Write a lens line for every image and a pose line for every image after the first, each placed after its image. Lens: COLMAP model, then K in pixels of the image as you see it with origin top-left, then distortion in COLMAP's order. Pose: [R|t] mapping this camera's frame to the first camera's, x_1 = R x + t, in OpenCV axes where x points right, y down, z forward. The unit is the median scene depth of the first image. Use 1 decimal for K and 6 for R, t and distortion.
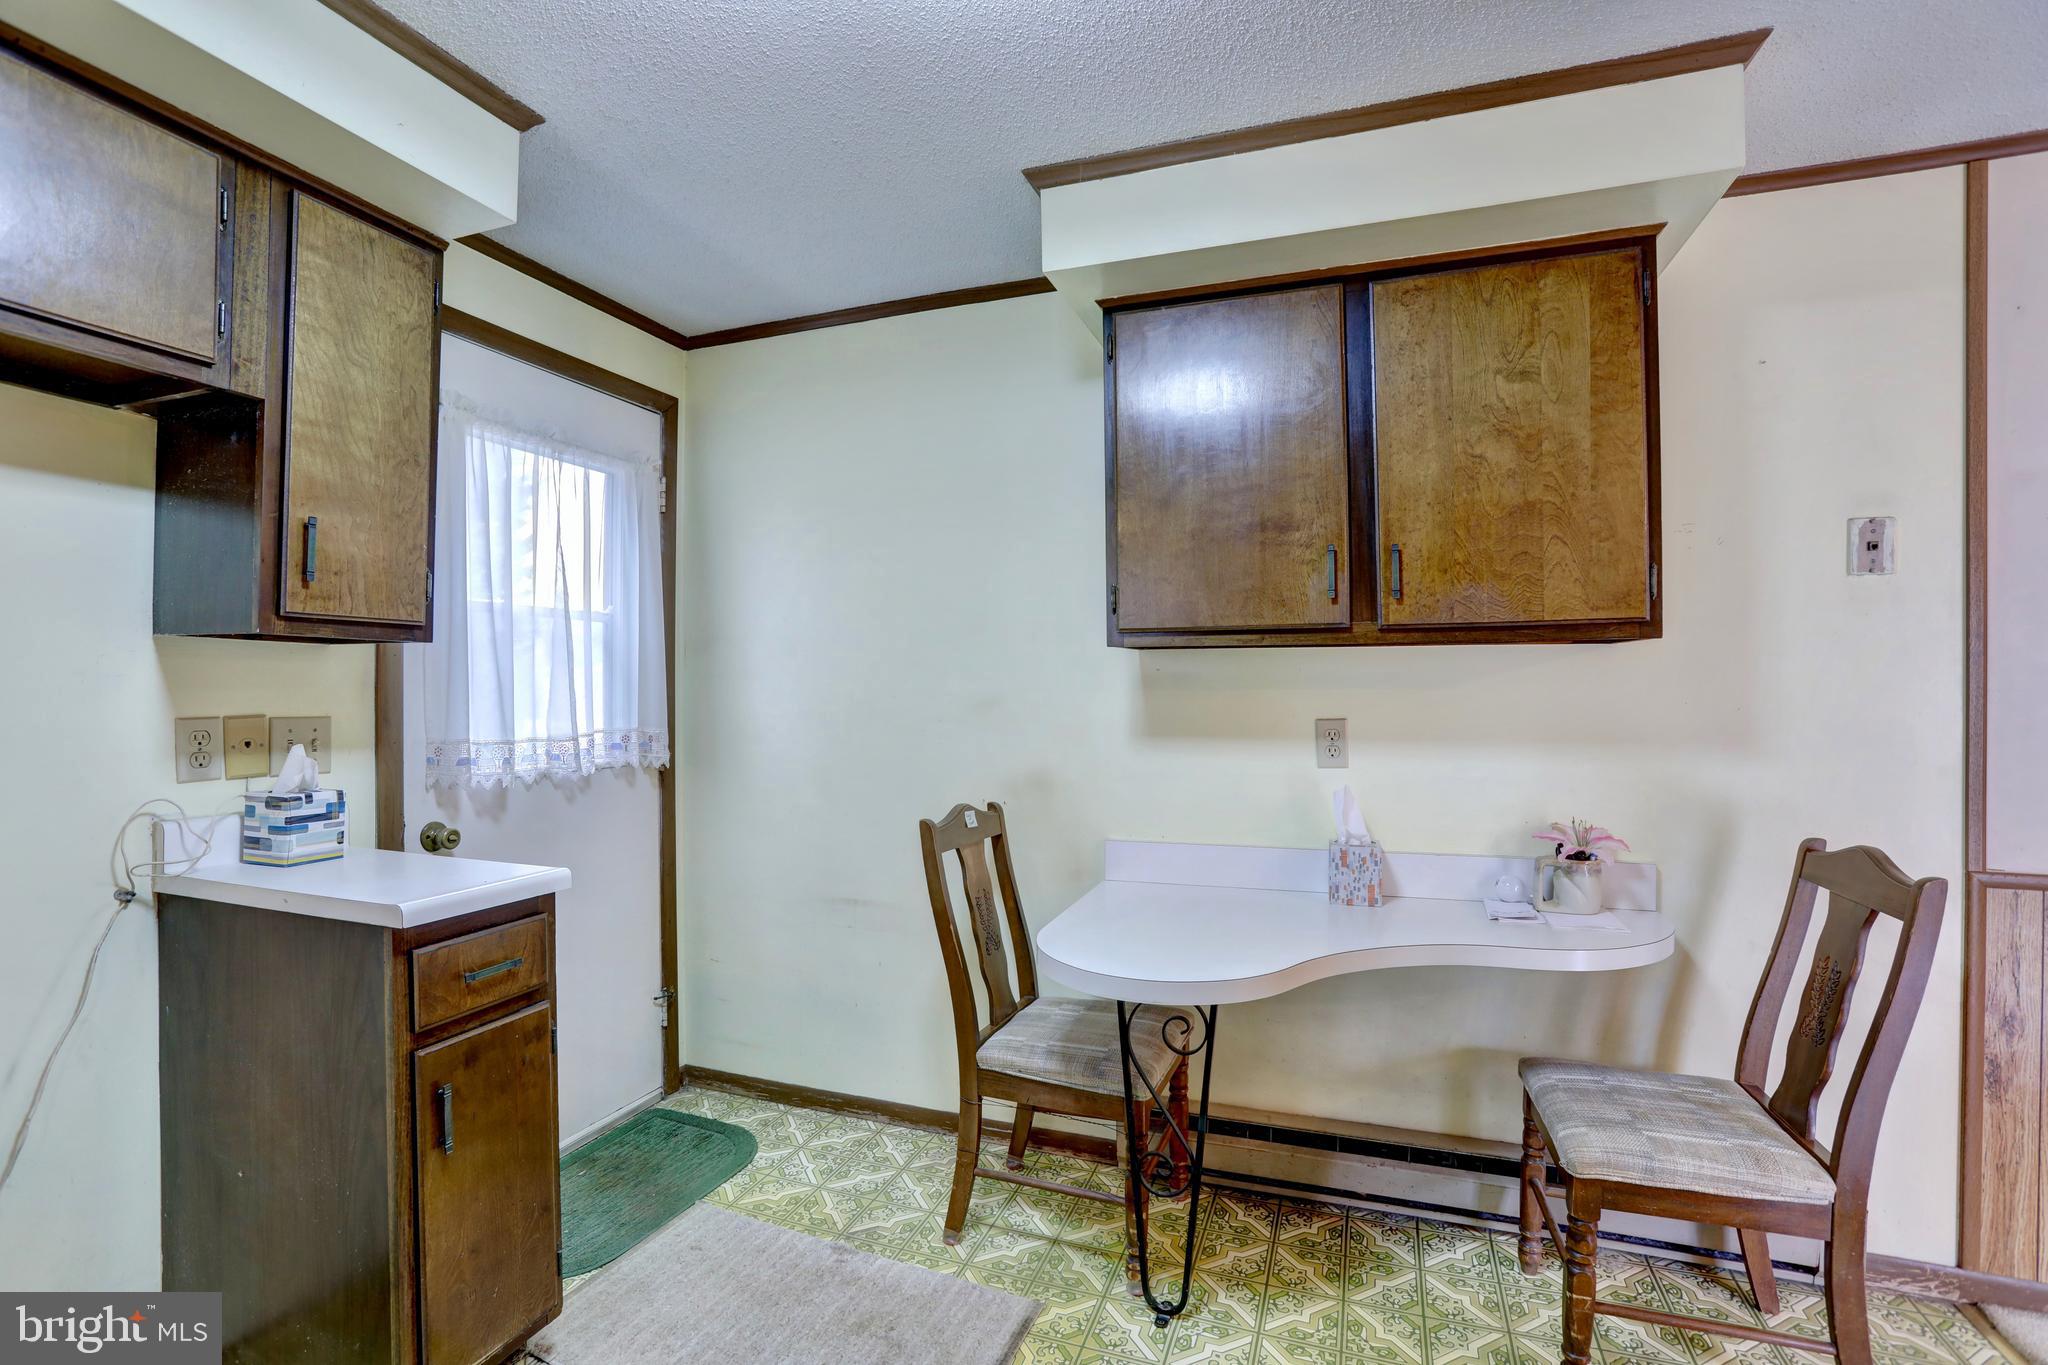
lens RADIAL K [[945.0, 0, 1010.6], [0, 945.0, 686.0], [0, 0, 1]] dist [-0.086325, 0.043390]
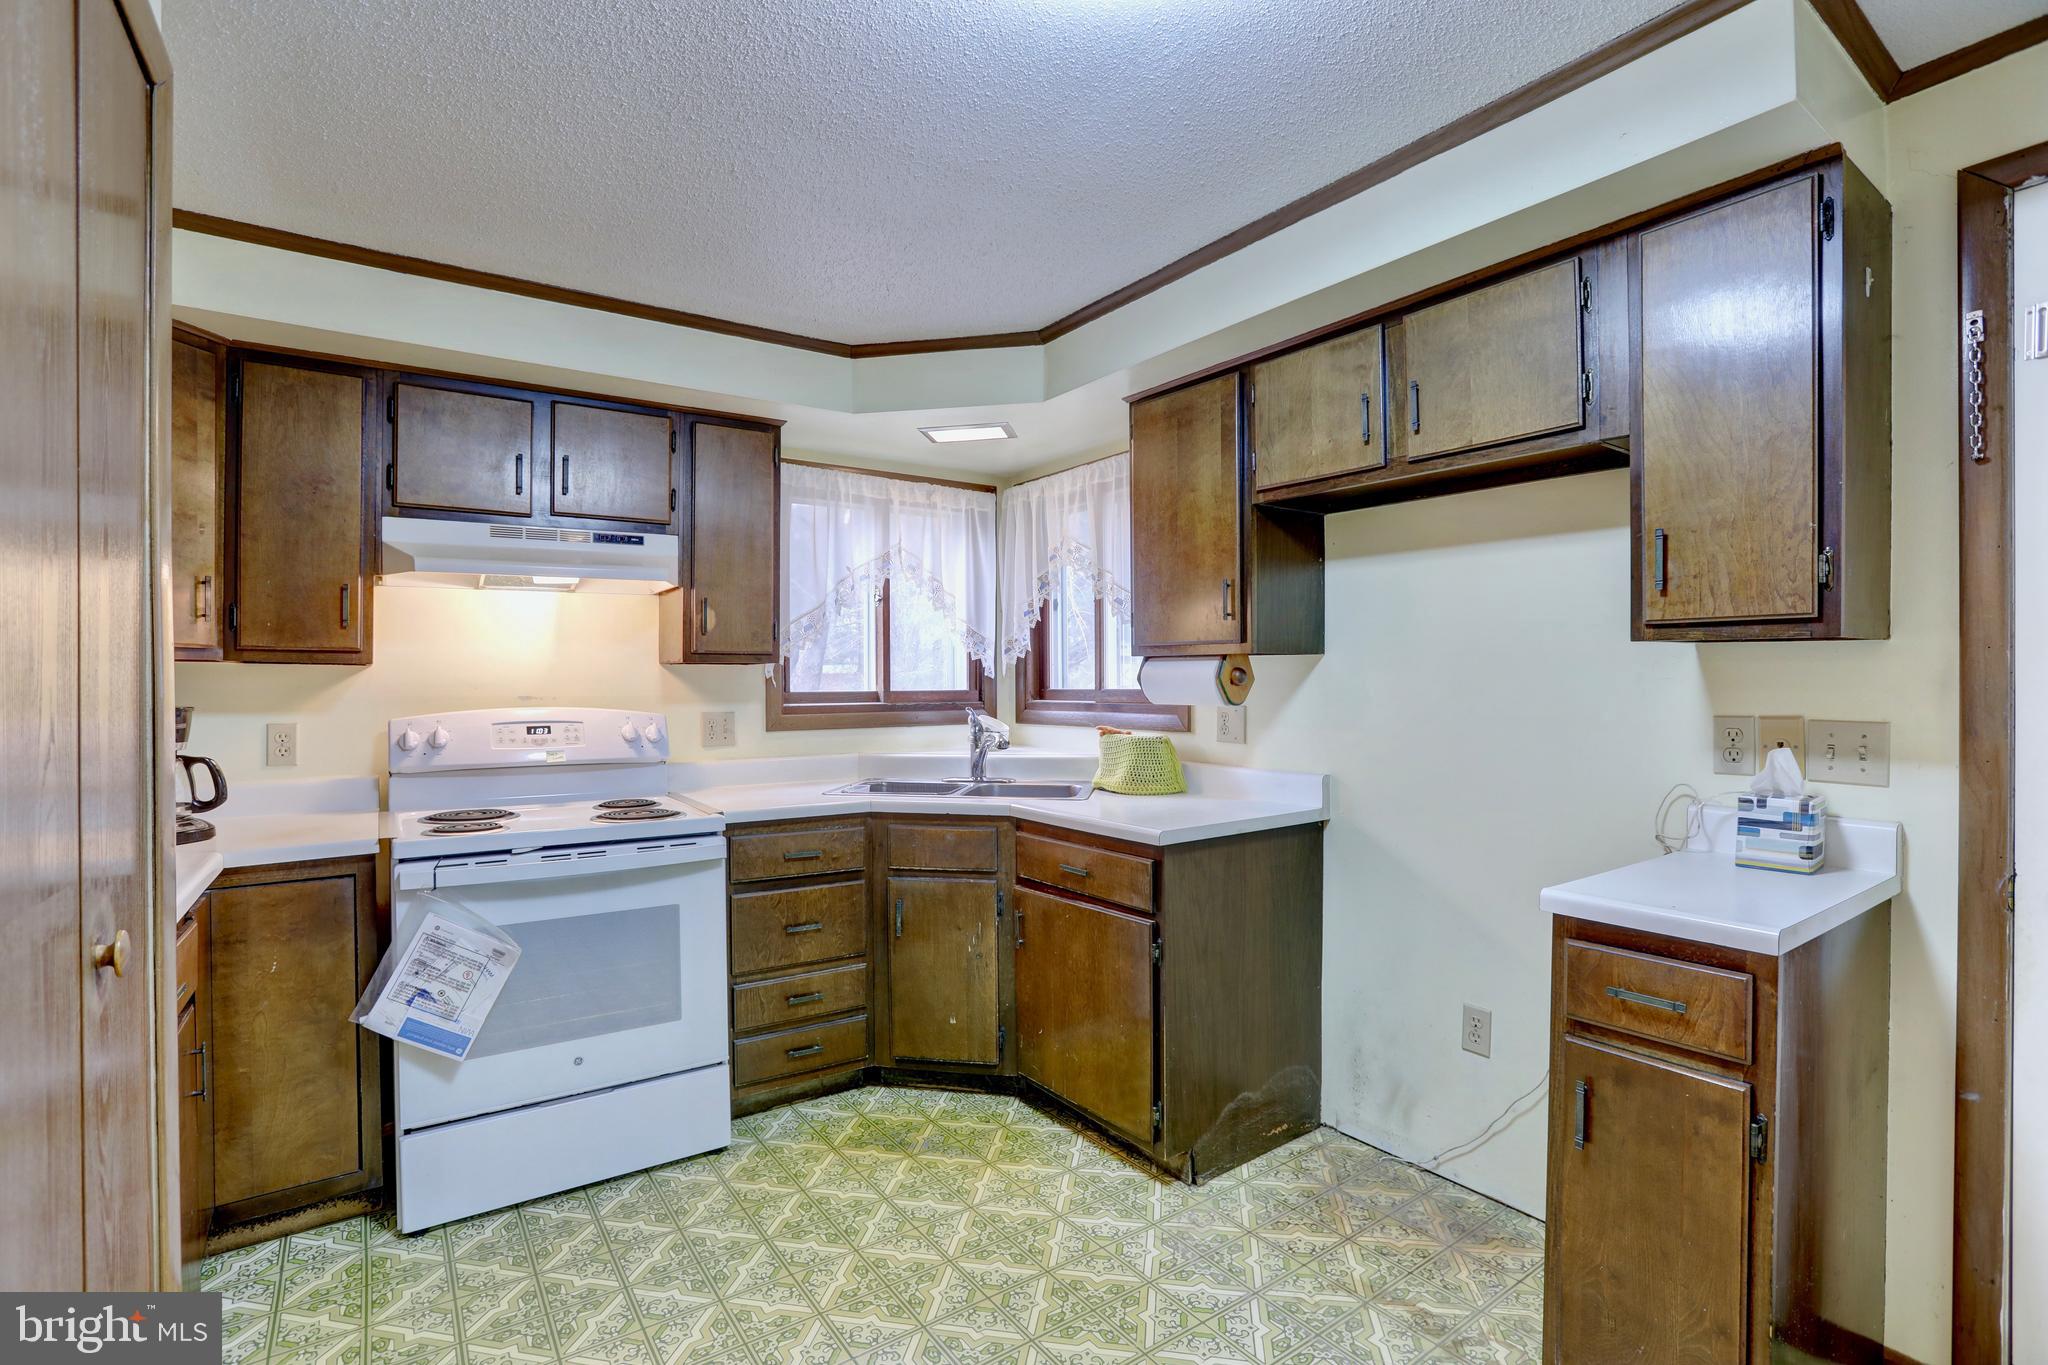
lens RADIAL K [[945.0, 0, 1010.6], [0, 945.0, 686.0], [0, 0, 1]] dist [-0.086325, 0.043390]
pose [[-0.557836, 0.007446, -0.829918, 0.491441], [0.004429, 0.999972, 0.005995, -0.011413], [0.829940, -0.000332, -0.557853, 0.884304]]
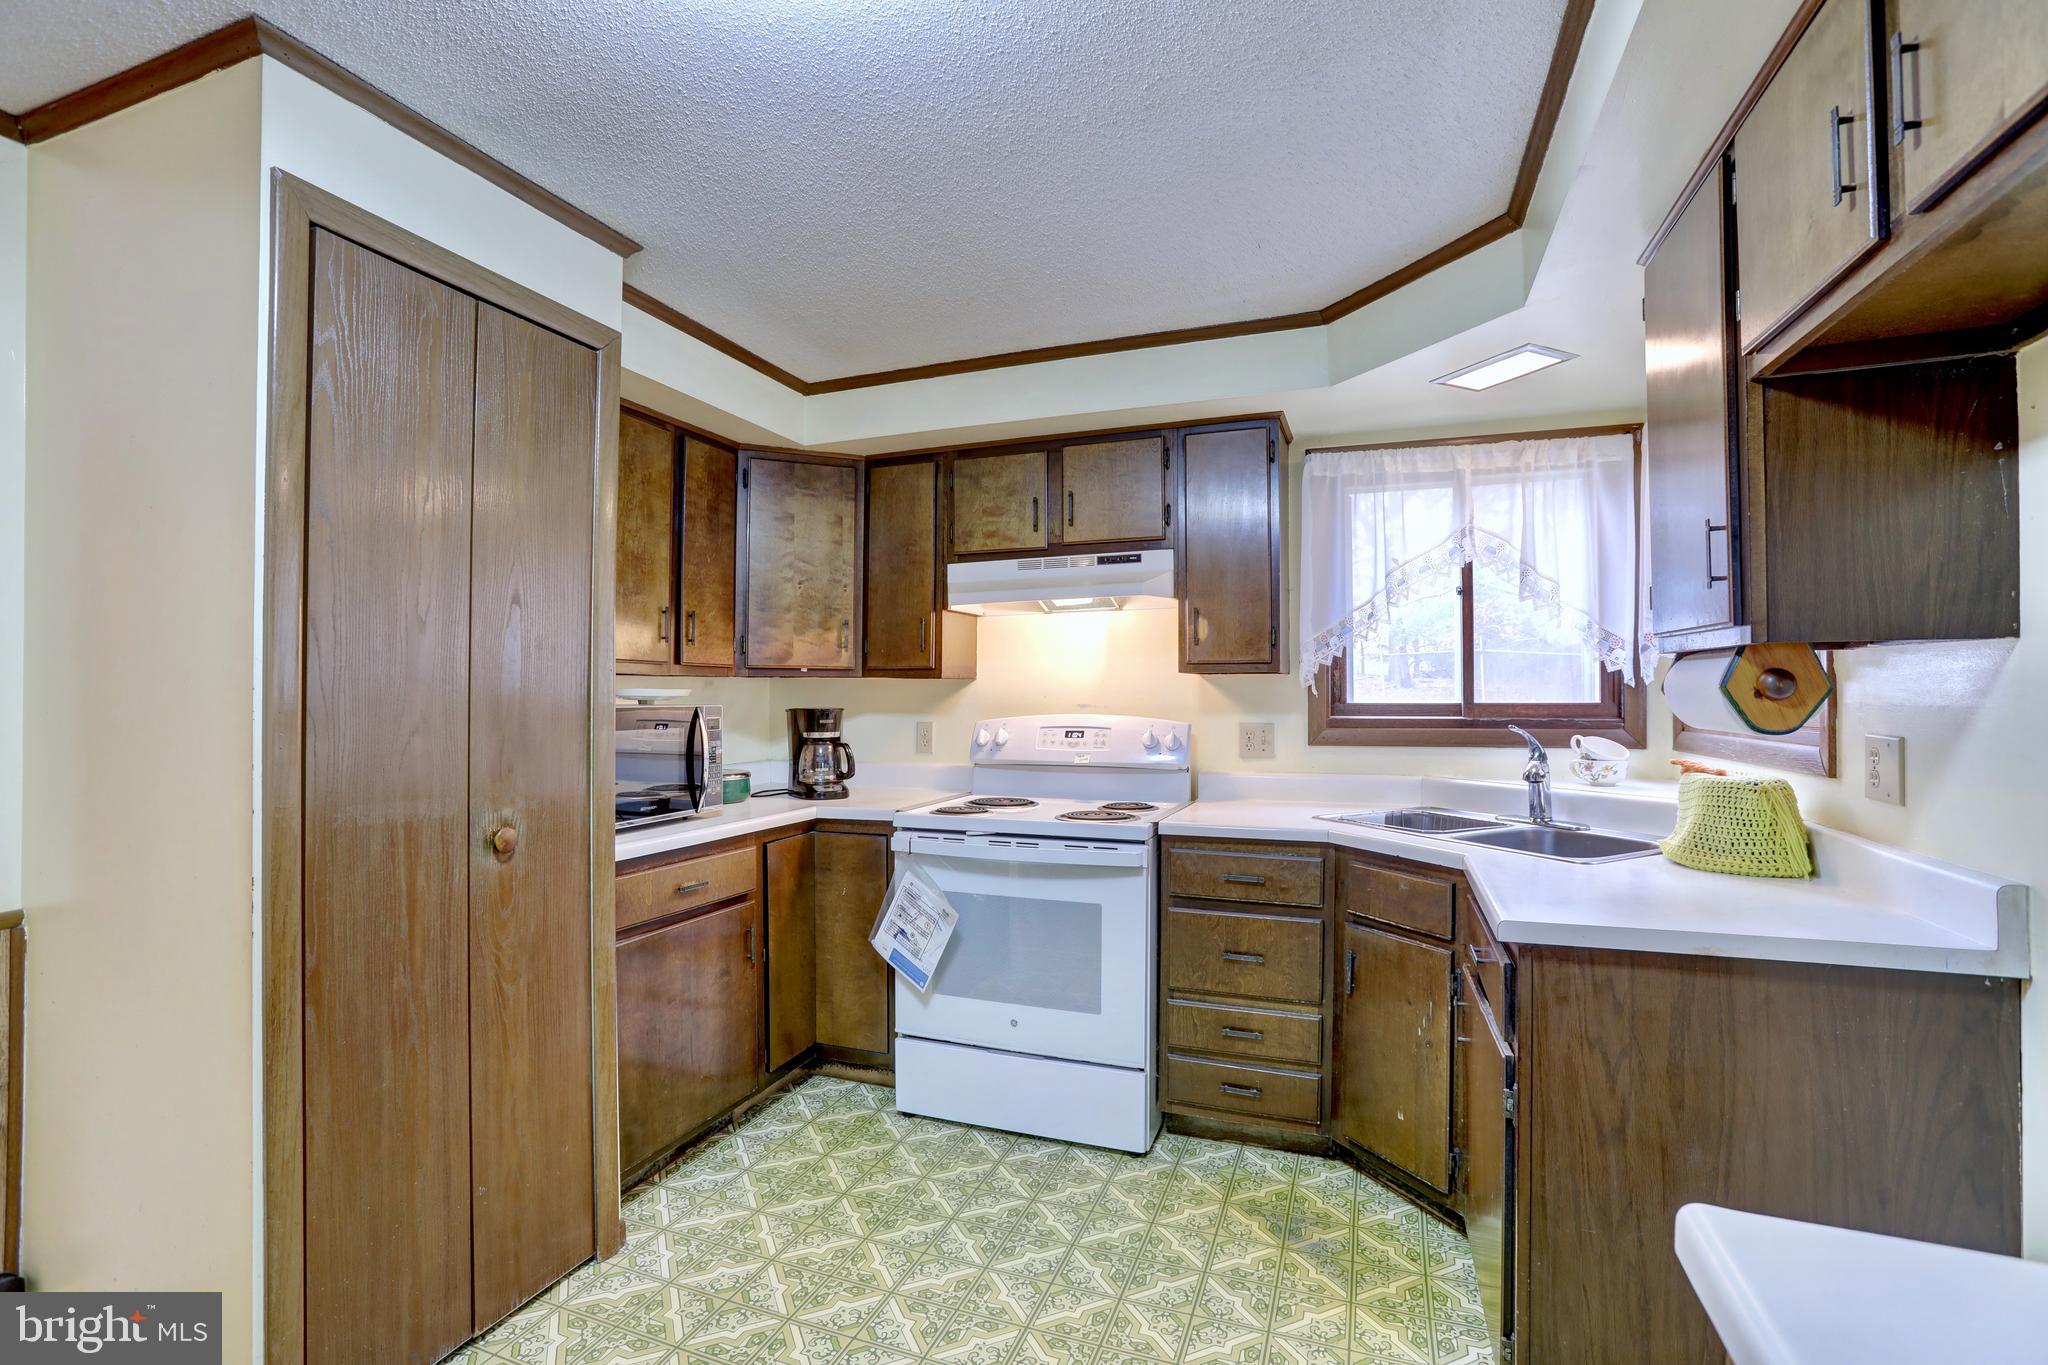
lens RADIAL K [[945.0, 0, 1010.6], [0, 945.0, 686.0], [0, 0, 1]] dist [-0.086325, 0.043390]
pose [[-0.999979, 0.004472, 0.004766, -0.289859], [0.004440, 0.999969, -0.006577, -0.012317], [-0.004795, -0.006556, -0.999967, 1.187315]]
